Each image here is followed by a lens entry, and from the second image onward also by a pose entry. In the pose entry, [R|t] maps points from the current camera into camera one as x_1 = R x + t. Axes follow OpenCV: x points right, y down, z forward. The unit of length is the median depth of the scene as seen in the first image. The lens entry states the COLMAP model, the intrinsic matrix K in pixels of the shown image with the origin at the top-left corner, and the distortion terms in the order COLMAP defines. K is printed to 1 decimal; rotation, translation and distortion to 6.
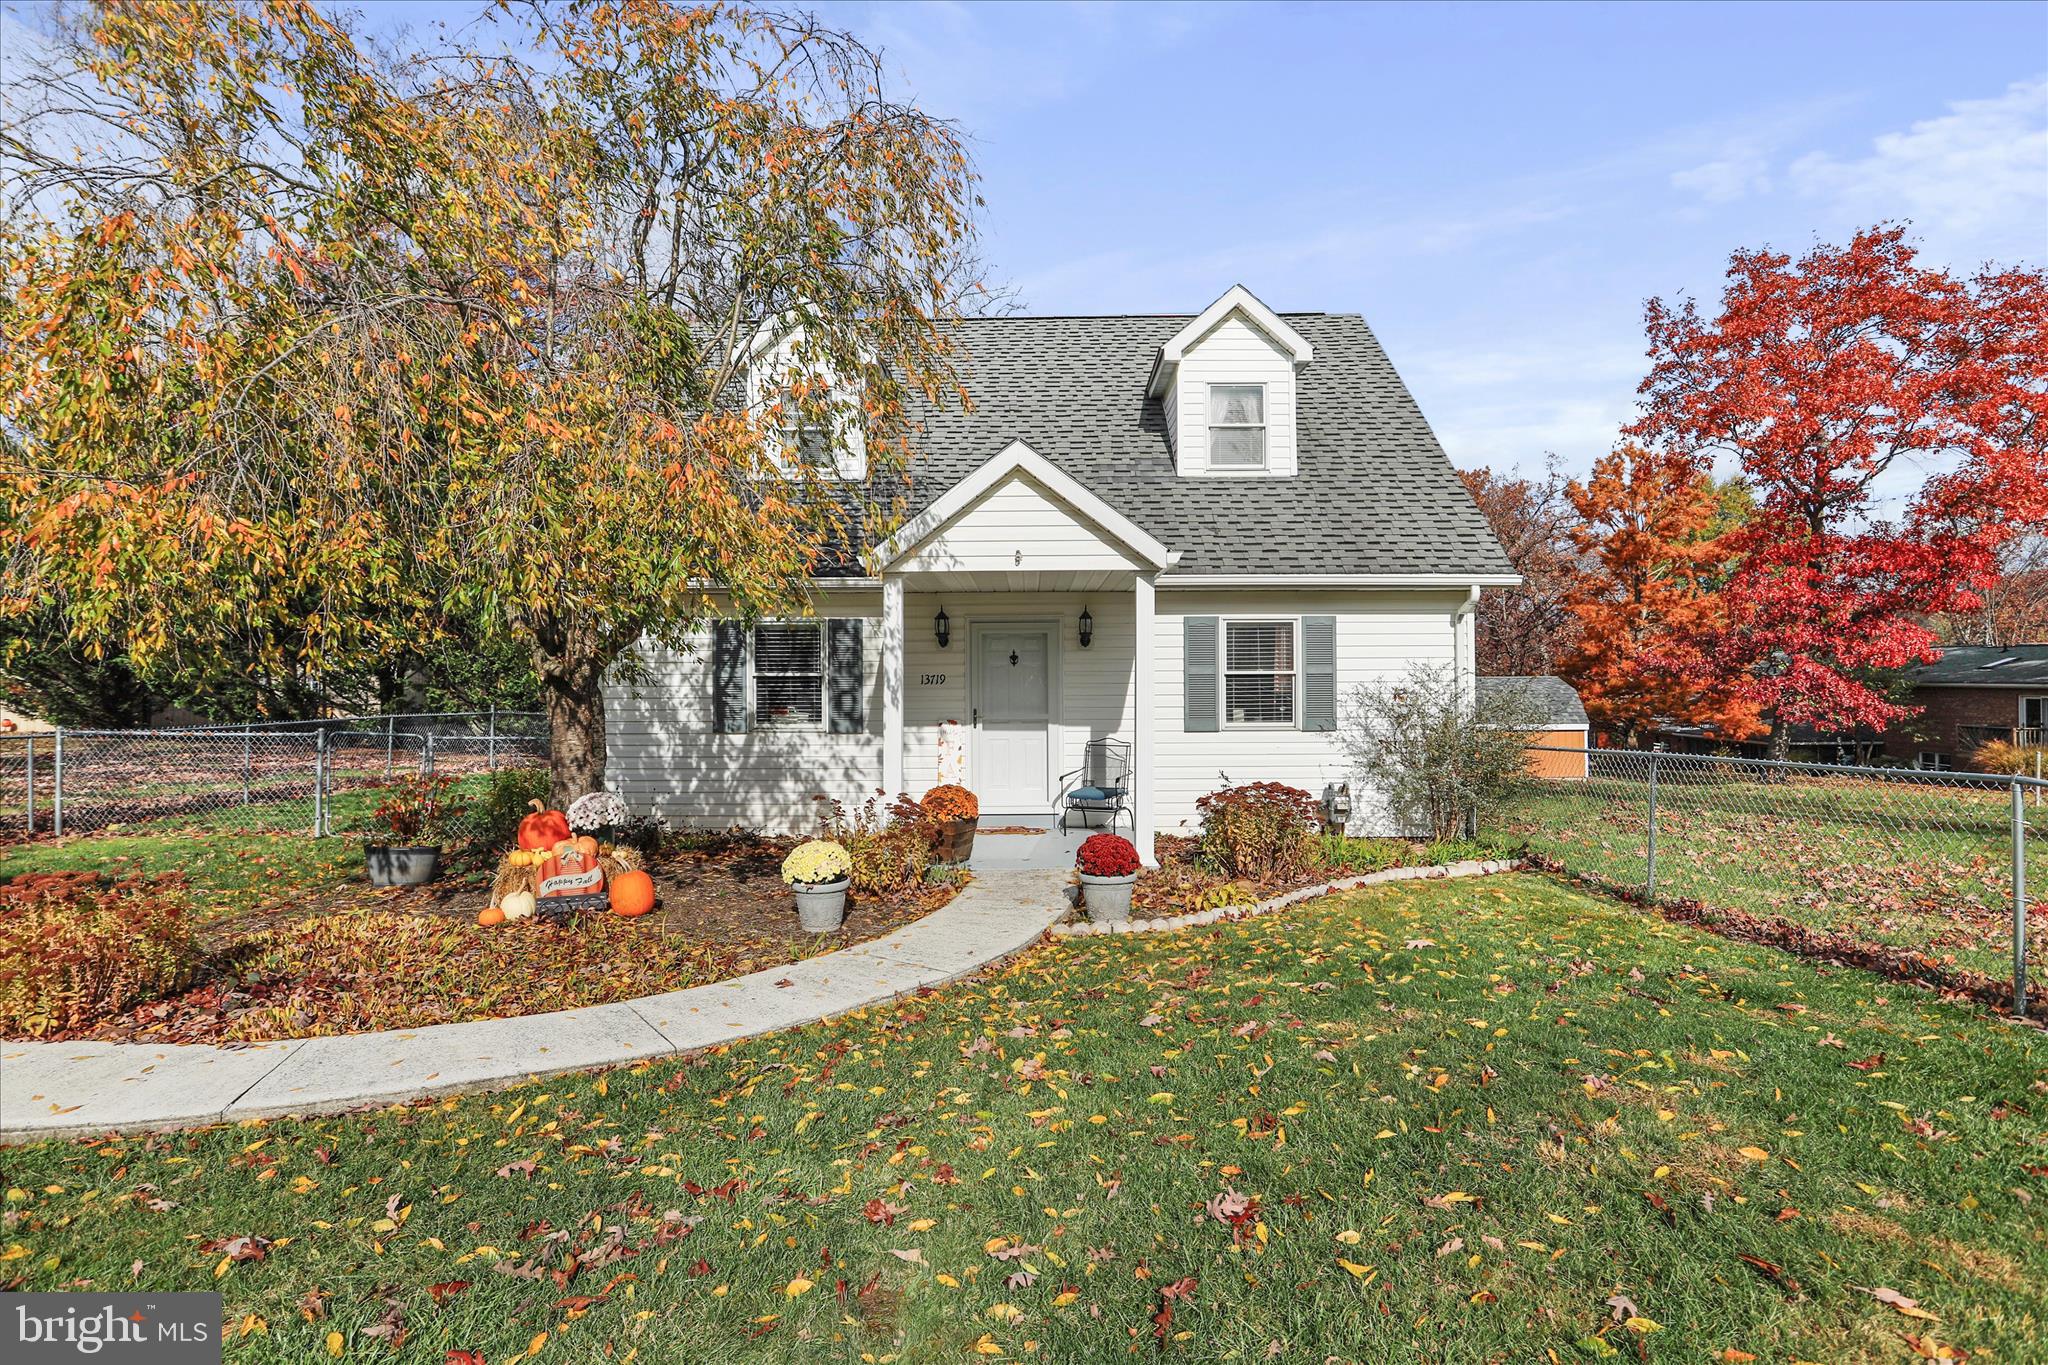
lens RADIAL K [[1024.4, 0, 1016.9], [0, 1024.4, 674.4], [0, 0, 1]] dist [-0.028679, 0.001166]
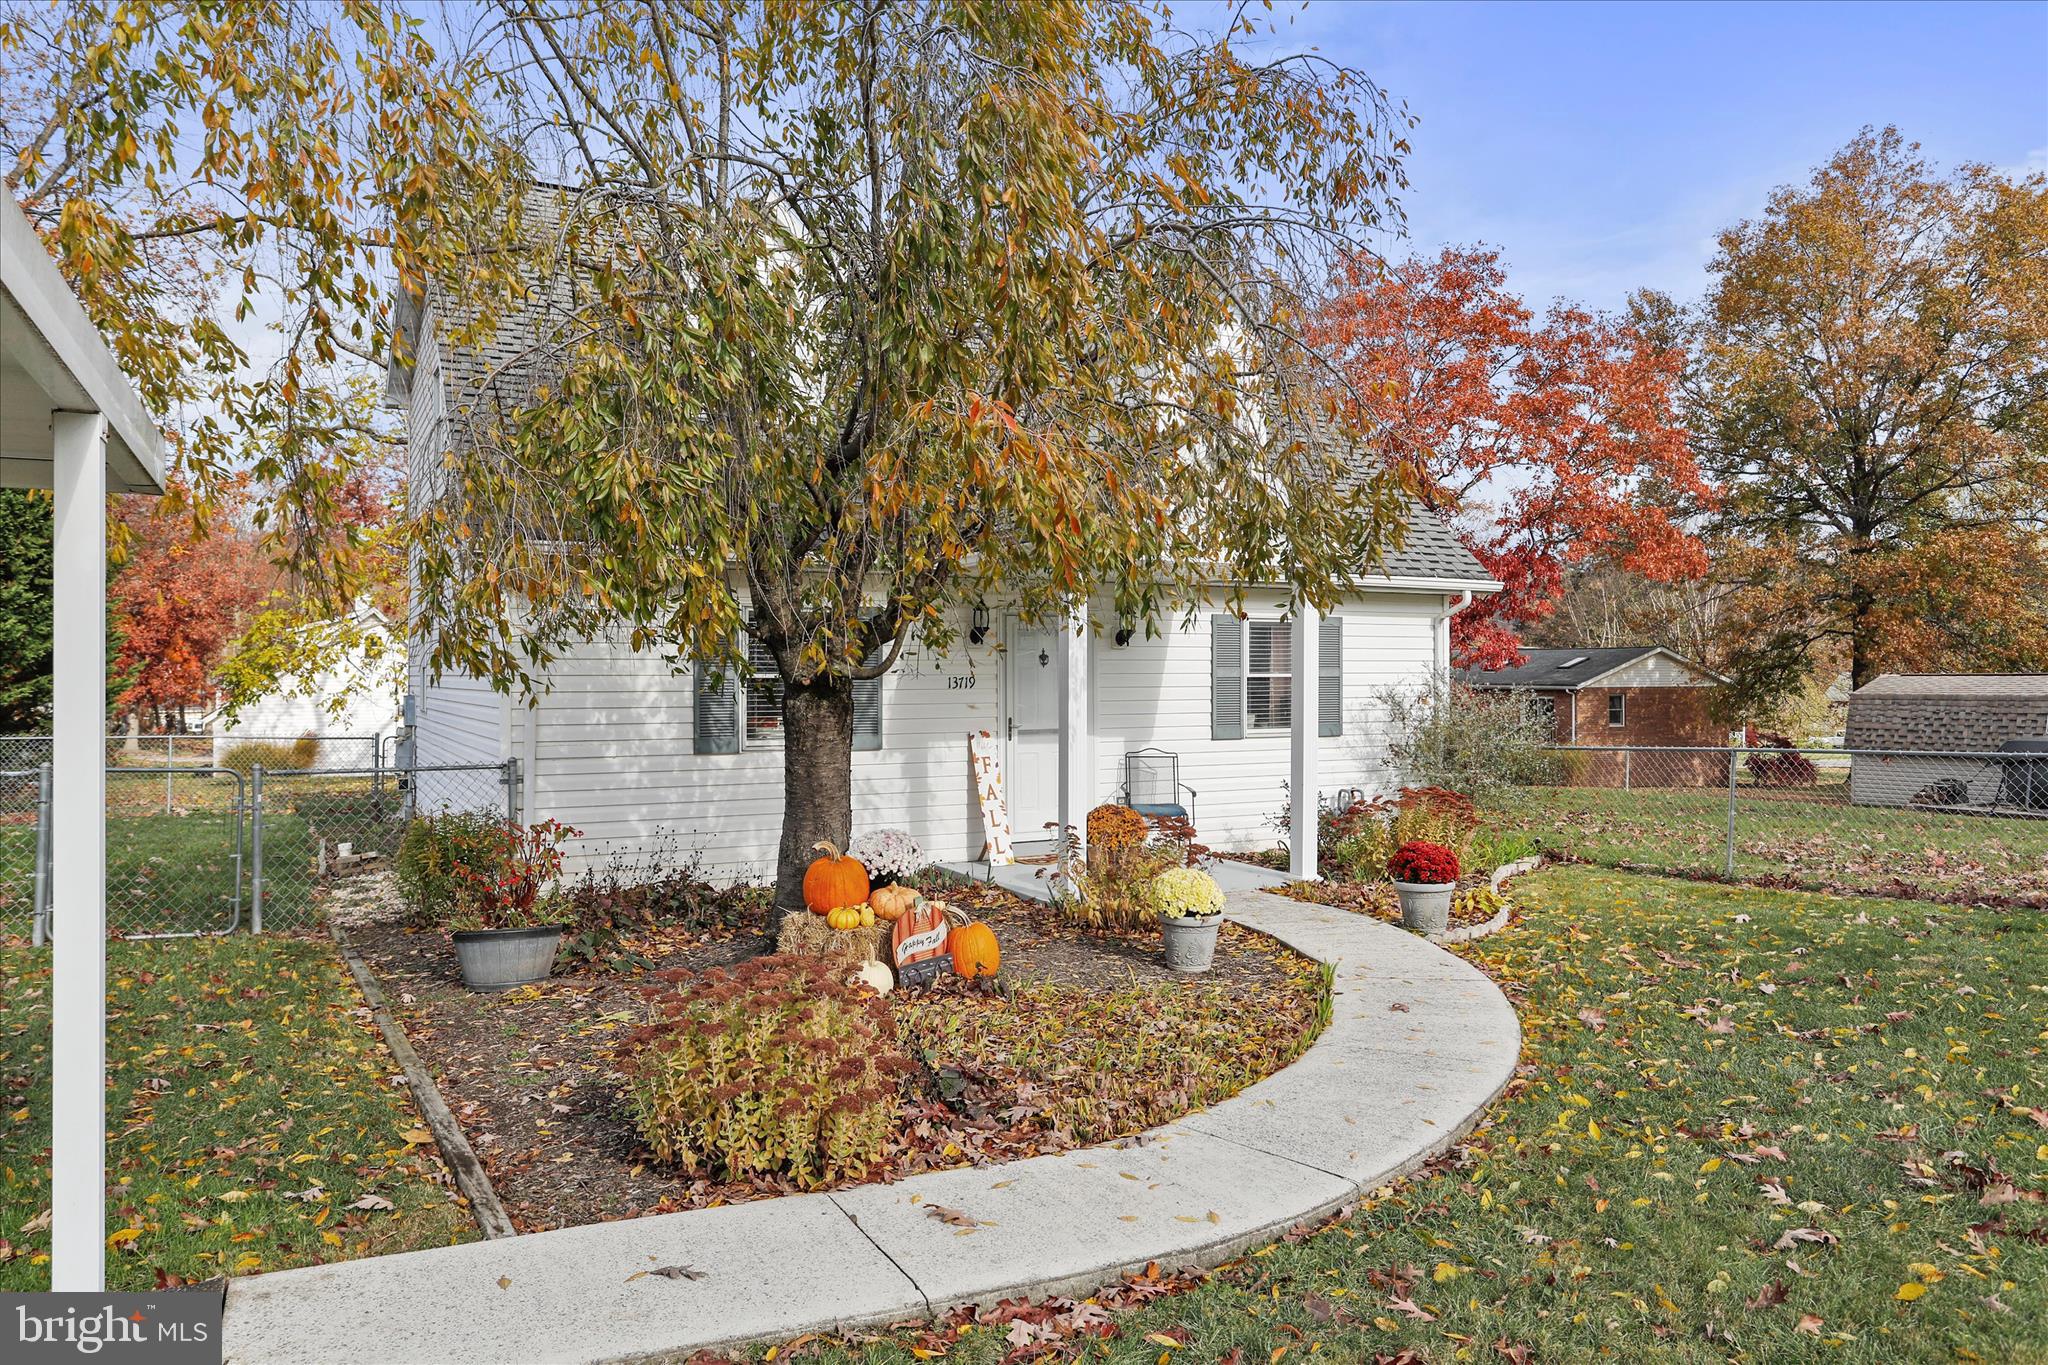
lens RADIAL K [[1336.1, 0, 1024.0], [0, 1336.1, 682.5], [0, 0, 1]] dist [-0.053408, 0.000152]
pose [[0.875808, 0.001978, 0.482655, -0.553301], [-0.005922, 0.999960, 0.006648, -0.001928], [-0.482622, -0.008681, 0.875786, 0.044741]]
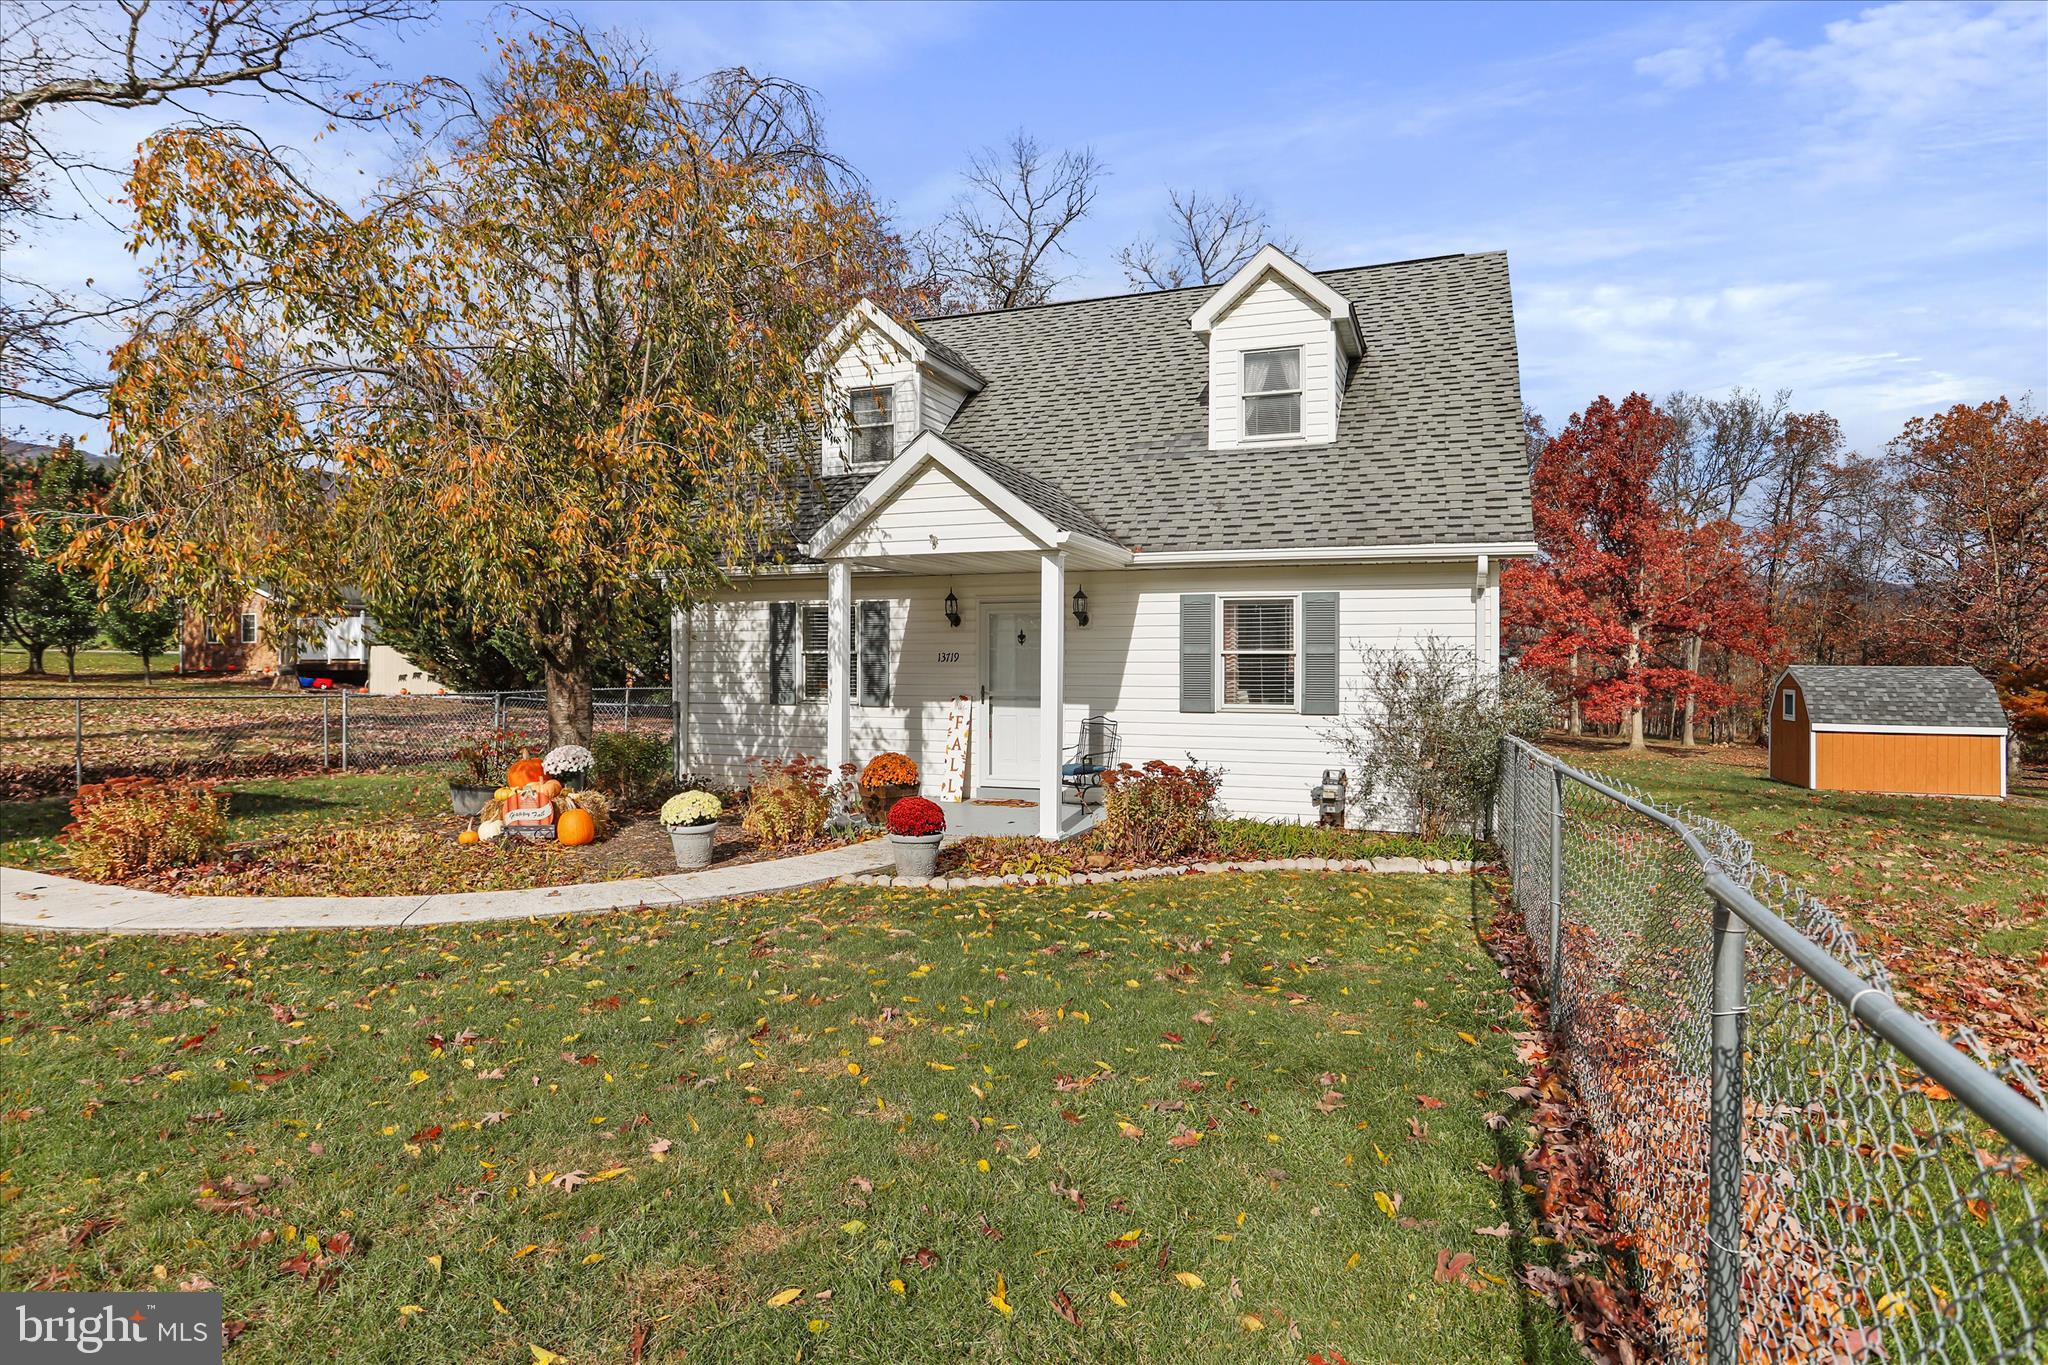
lens RADIAL K [[1051.5, 0, 1024.0], [0, 1051.5, 682.5], [0, 0, 1]] dist [-0.037509, -0.000293]
pose [[0.943273, 0.013870, -0.331729, 0.356943], [-0.006578, 0.999712, 0.023095, 0.005263], [0.331953, -0.019602, 0.943092, -0.000467]]
